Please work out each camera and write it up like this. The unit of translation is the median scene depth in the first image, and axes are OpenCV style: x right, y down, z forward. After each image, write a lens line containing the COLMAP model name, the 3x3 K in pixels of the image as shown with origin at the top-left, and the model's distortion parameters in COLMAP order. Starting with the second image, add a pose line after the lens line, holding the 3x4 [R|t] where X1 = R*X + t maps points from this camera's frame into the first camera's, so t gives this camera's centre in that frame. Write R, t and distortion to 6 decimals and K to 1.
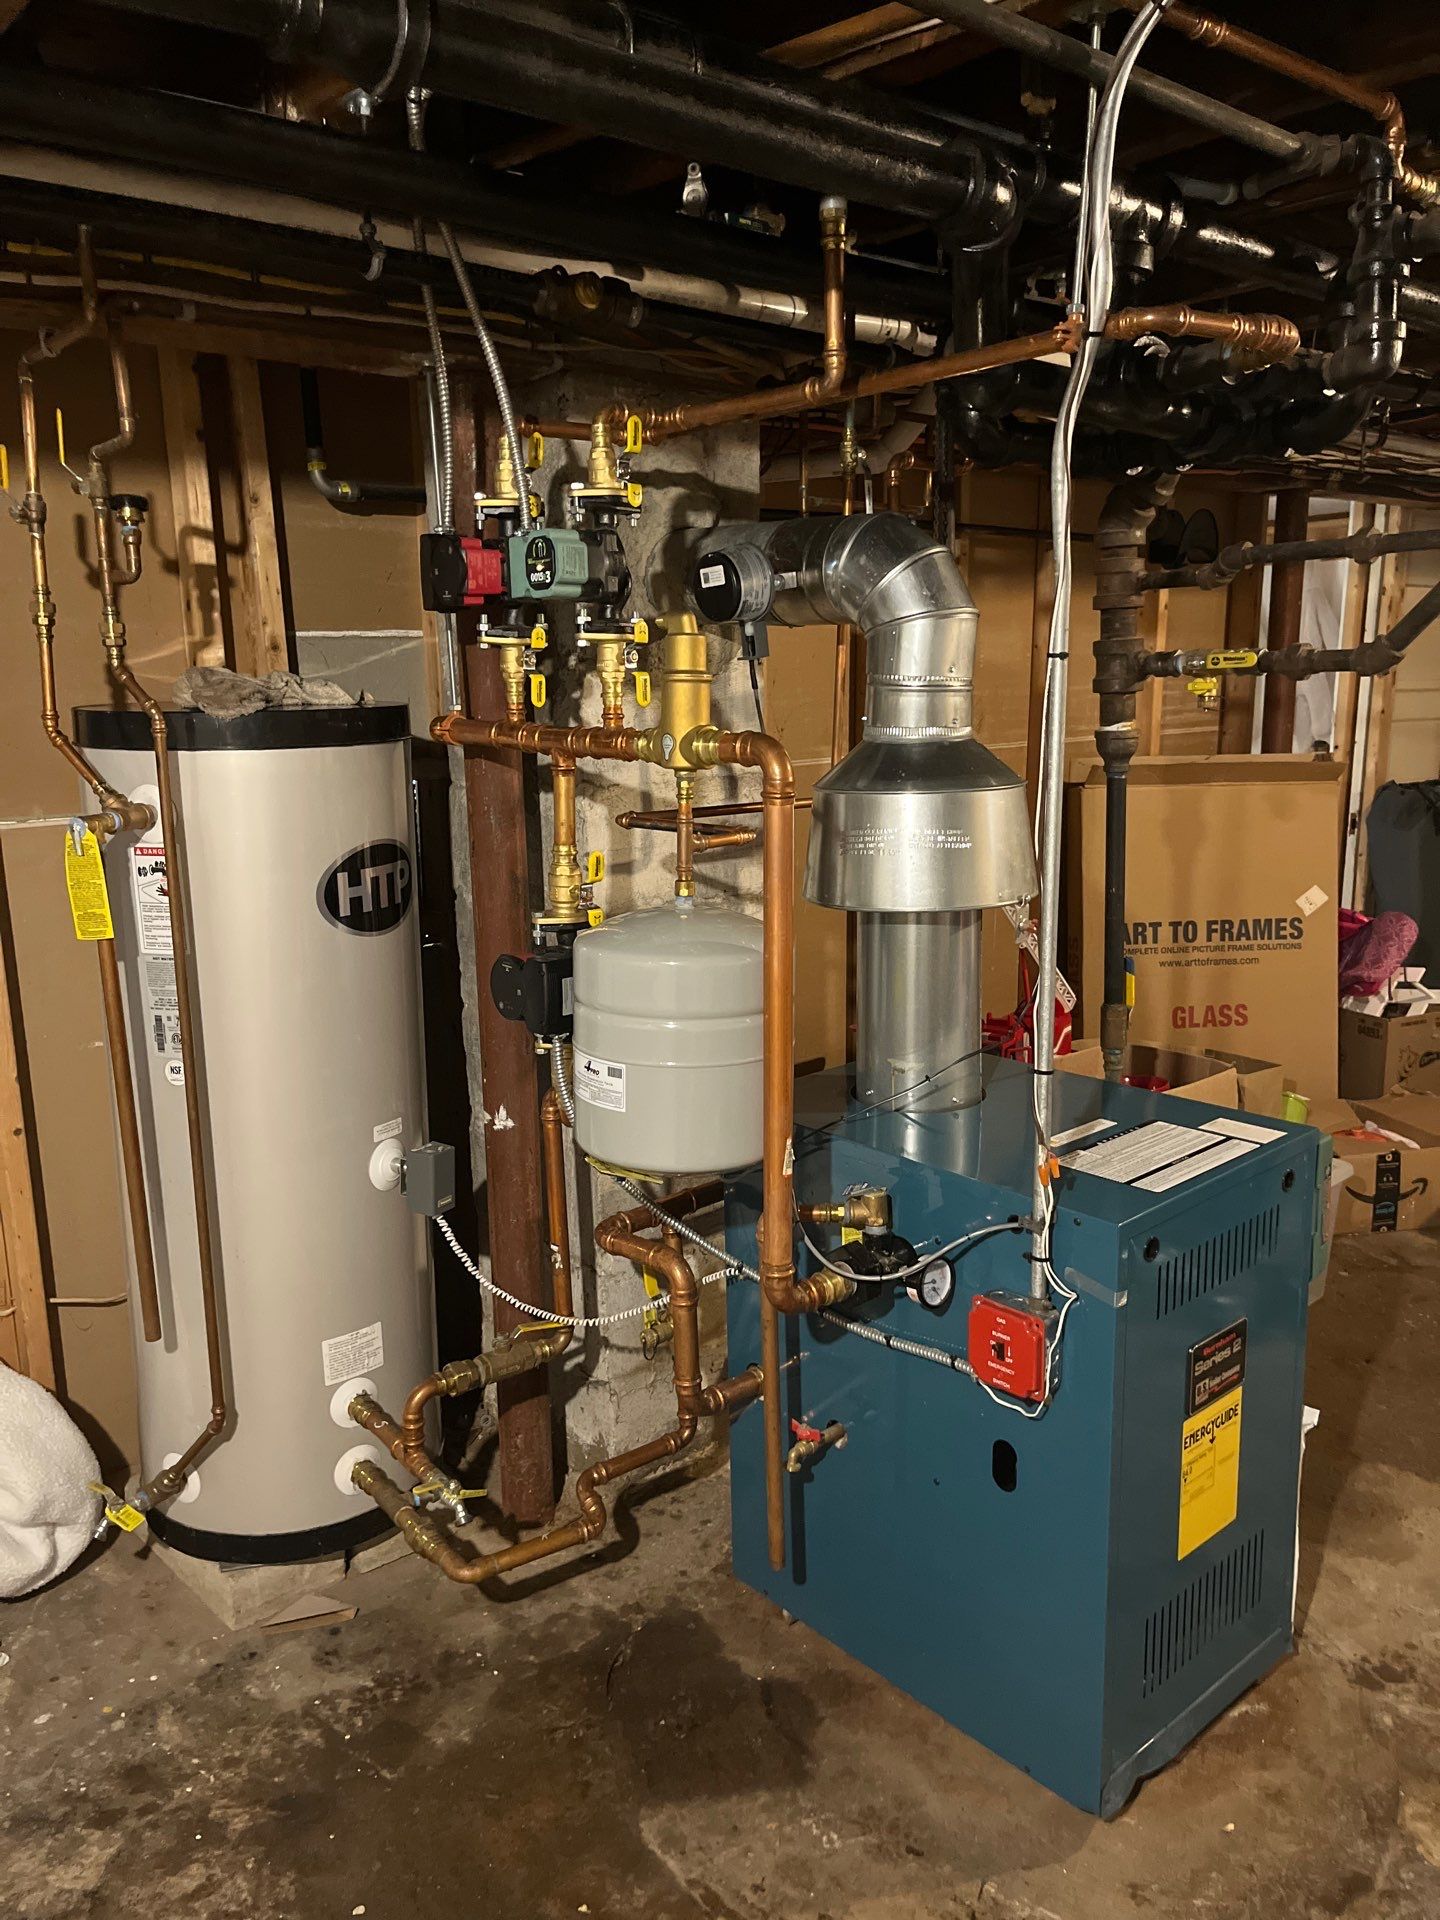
lens RADIAL K [[1431.4, 0, 724.2], [0, 1431.4, 961.6], [0, 0, 1]] dist [0.020571, -0.048144]
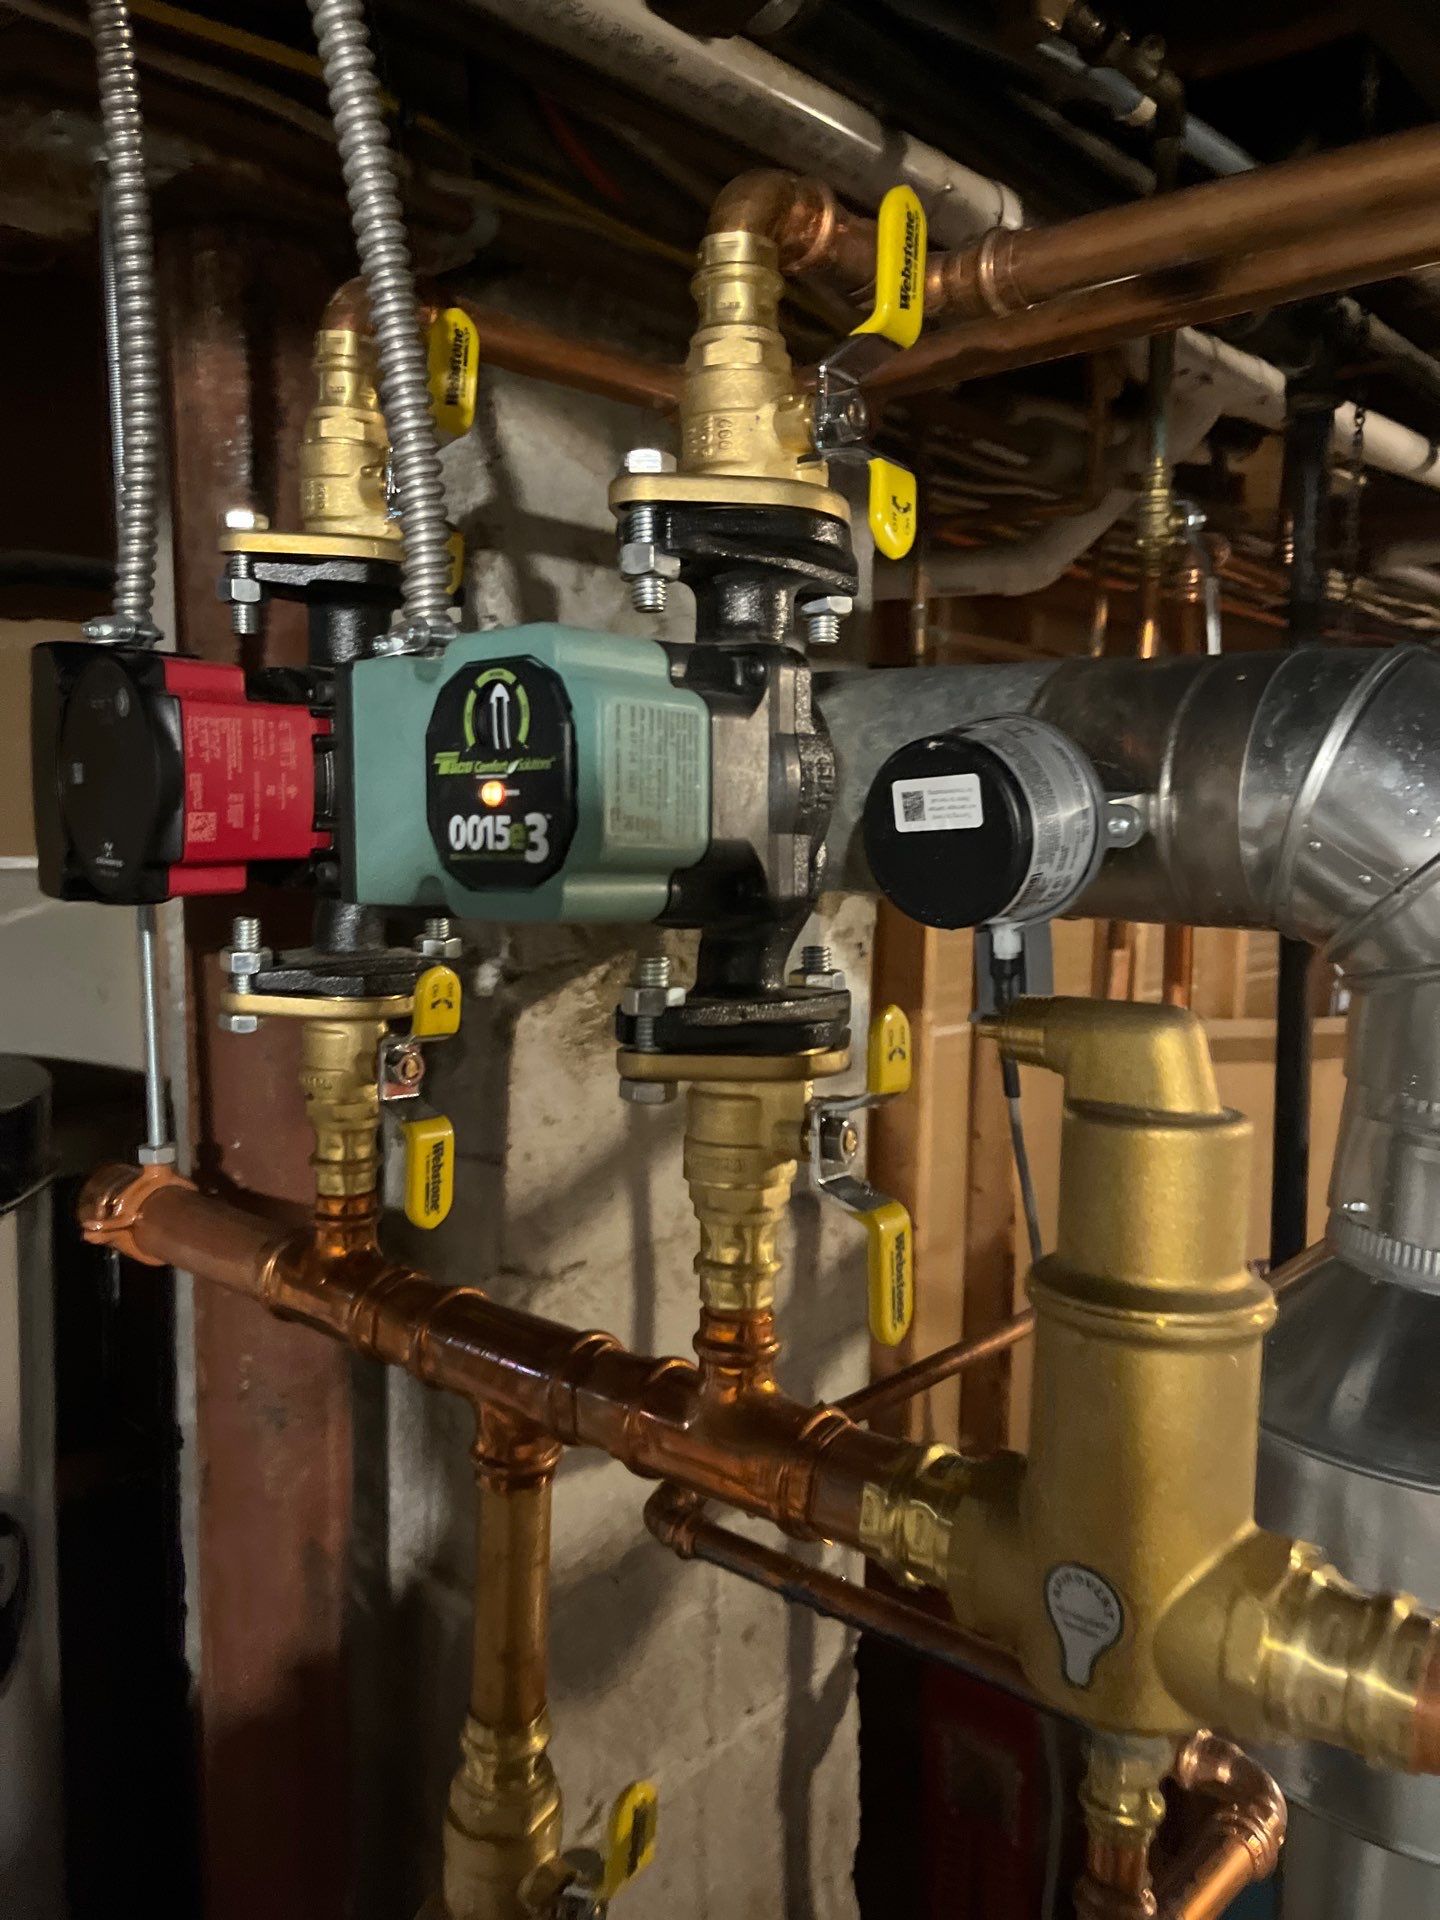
lens RADIAL K [[1462.4, 0, 726.6], [0, 1462.4, 958.8], [0, 0, 1]] dist [0.042660, 0.003257]
pose [[0.991545, 0.016729, 0.128679, -0.106066], [-0.002219, 0.993696, -0.112086, -0.194825], [-0.129743, 0.110853, 0.985332, 0.673110]]
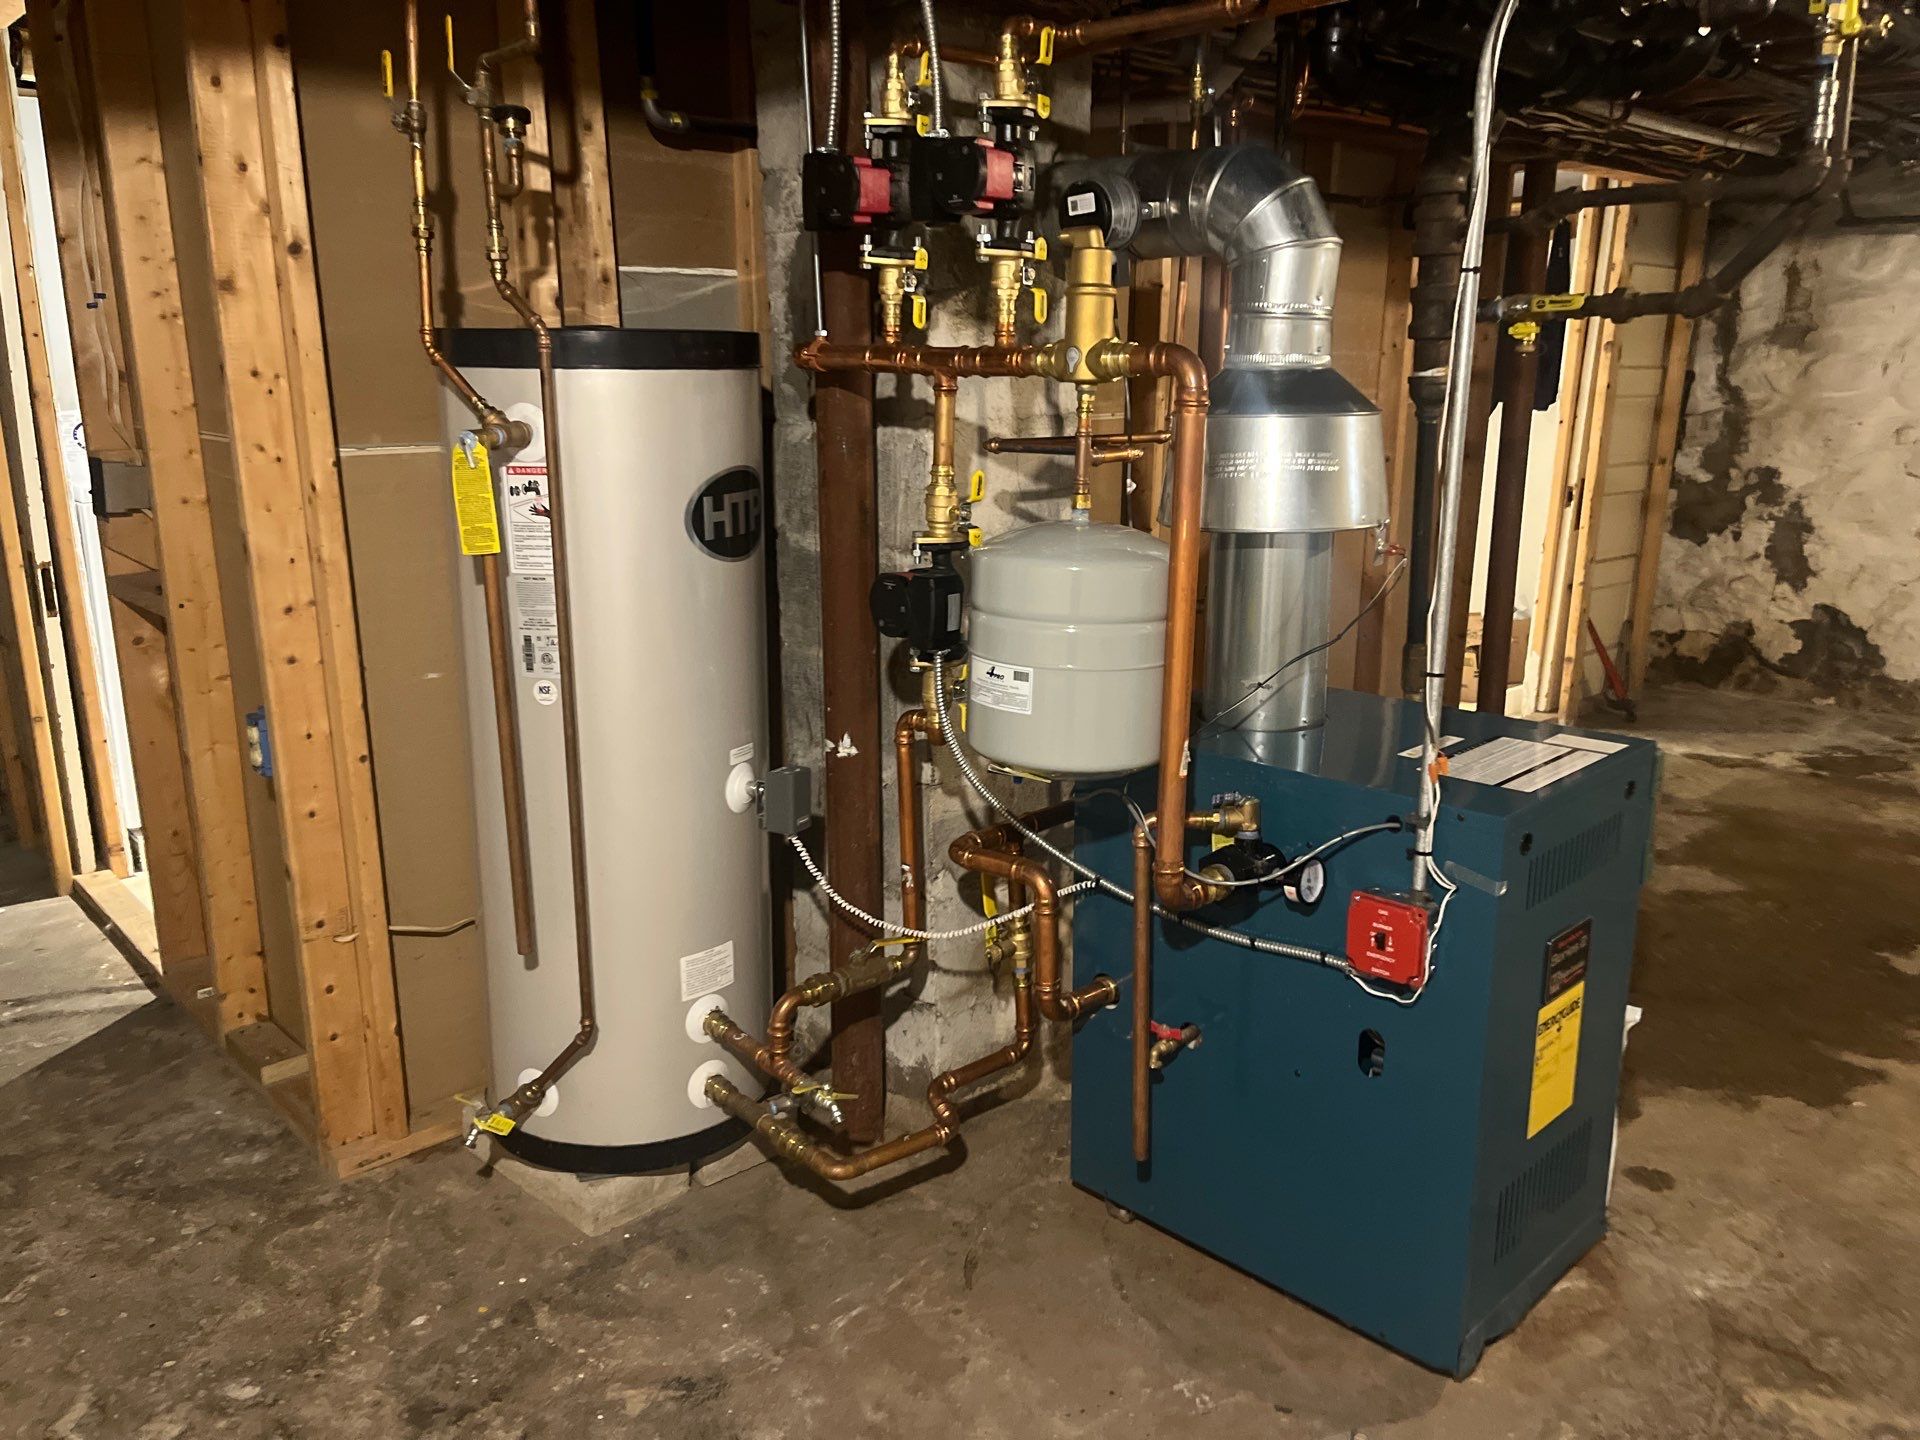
lens RADIAL K [[1431.4, 0, 947.7], [0, 1431.4, 728.8], [0, 0, 1]] dist [0.020571, -0.048144]
pose [[0.998777, 0.001840, 0.049404, -0.155878], [-0.004183, 0.998869, 0.047364, 0.056951], [-0.049261, -0.047512, 0.997655, -0.030254]]
